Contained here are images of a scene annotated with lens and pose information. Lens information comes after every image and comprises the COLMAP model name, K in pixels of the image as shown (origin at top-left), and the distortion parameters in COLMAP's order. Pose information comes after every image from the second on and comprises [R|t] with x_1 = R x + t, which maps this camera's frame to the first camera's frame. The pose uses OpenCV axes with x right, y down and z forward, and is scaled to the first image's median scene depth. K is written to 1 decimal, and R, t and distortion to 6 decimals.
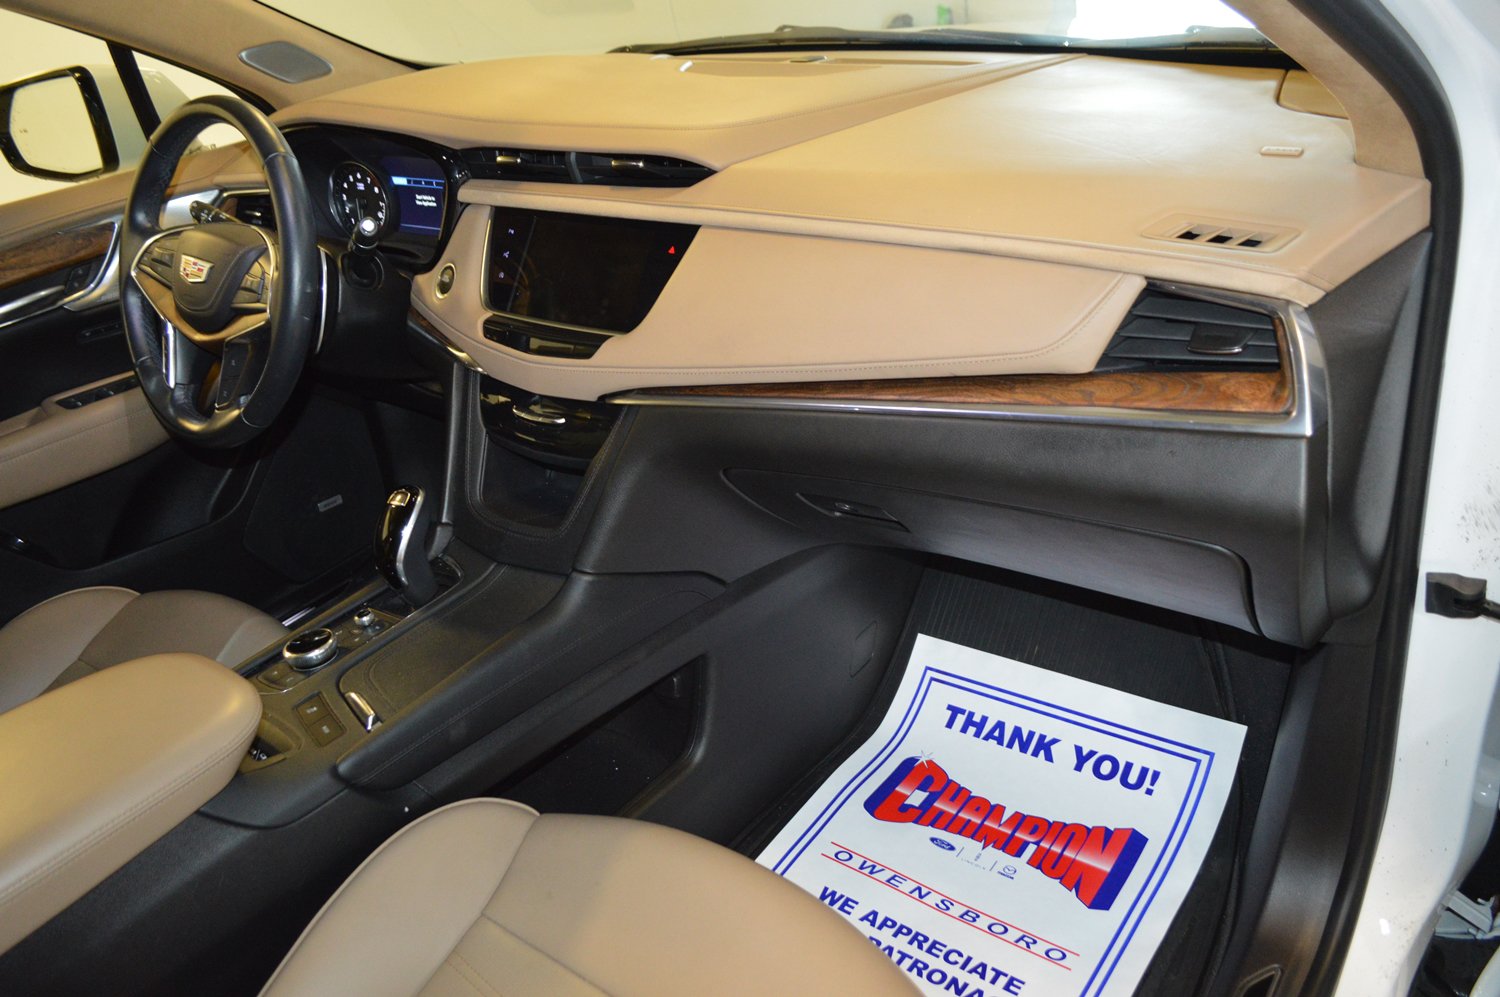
lens RADIAL K [[1214.6, 0, 750.0], [0, 1214.6, 498.5], [0, 0, 1]] dist [0.001205, 0.000631]
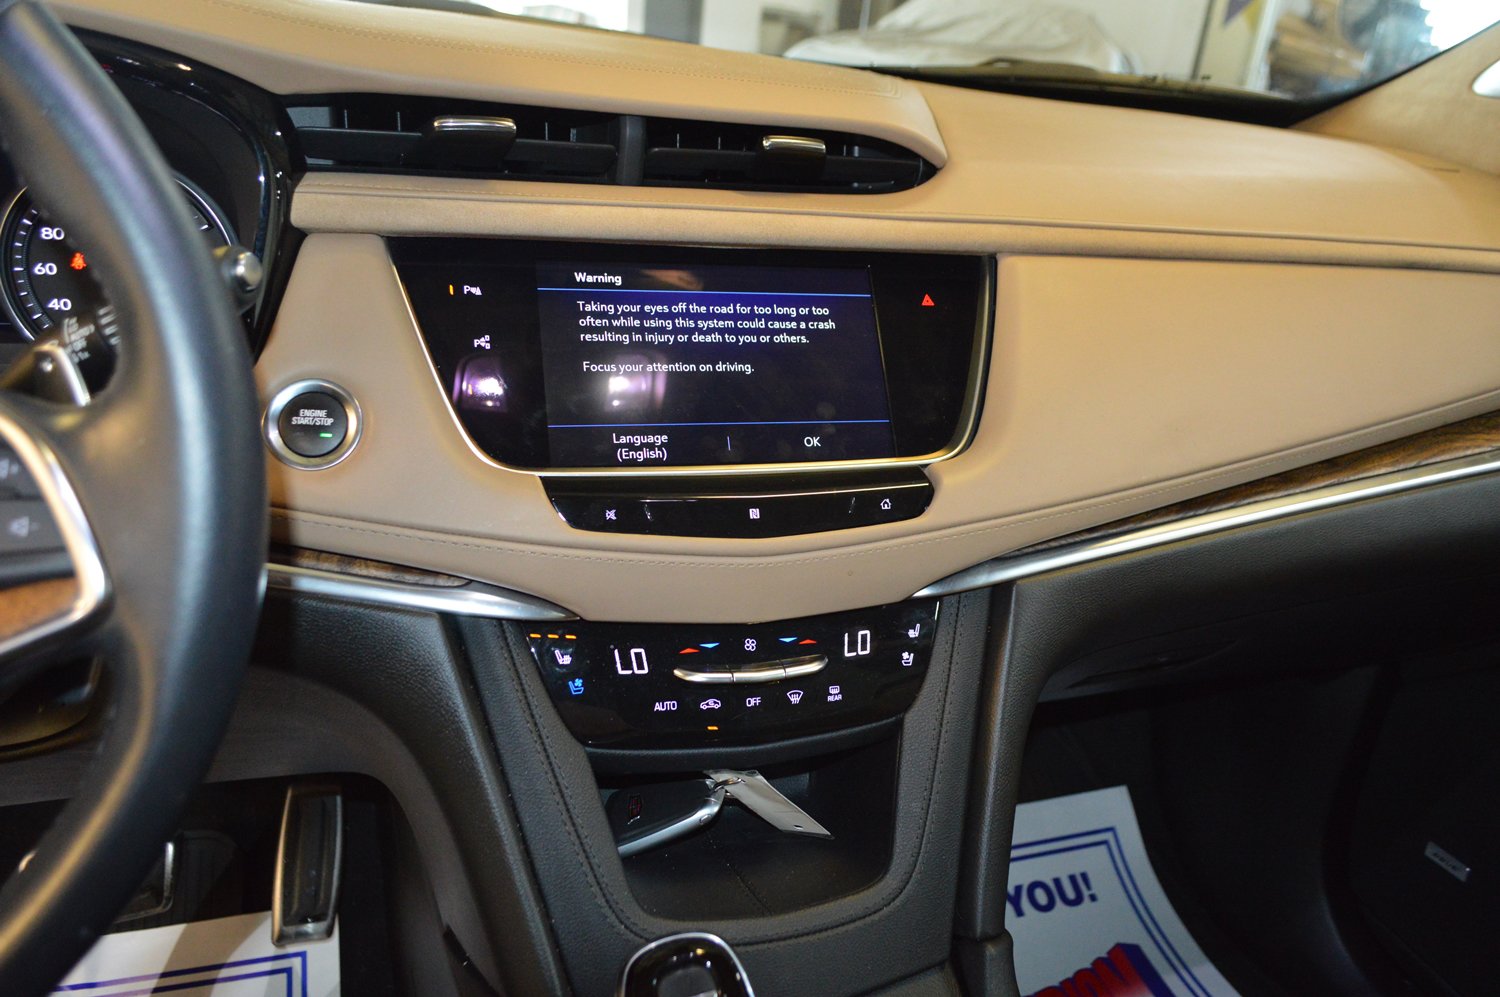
lens RADIAL K [[1214.6, 0, 750.0], [0, 1214.6, 498.5], [0, 0, 1]] dist [0.001205, 0.000631]
pose [[0.548661, -0.163720, 0.819858, -0.503927], [0.239554, 0.970307, 0.033450, -0.134916], [-0.800990, 0.178047, 0.571589, 0.668384]]
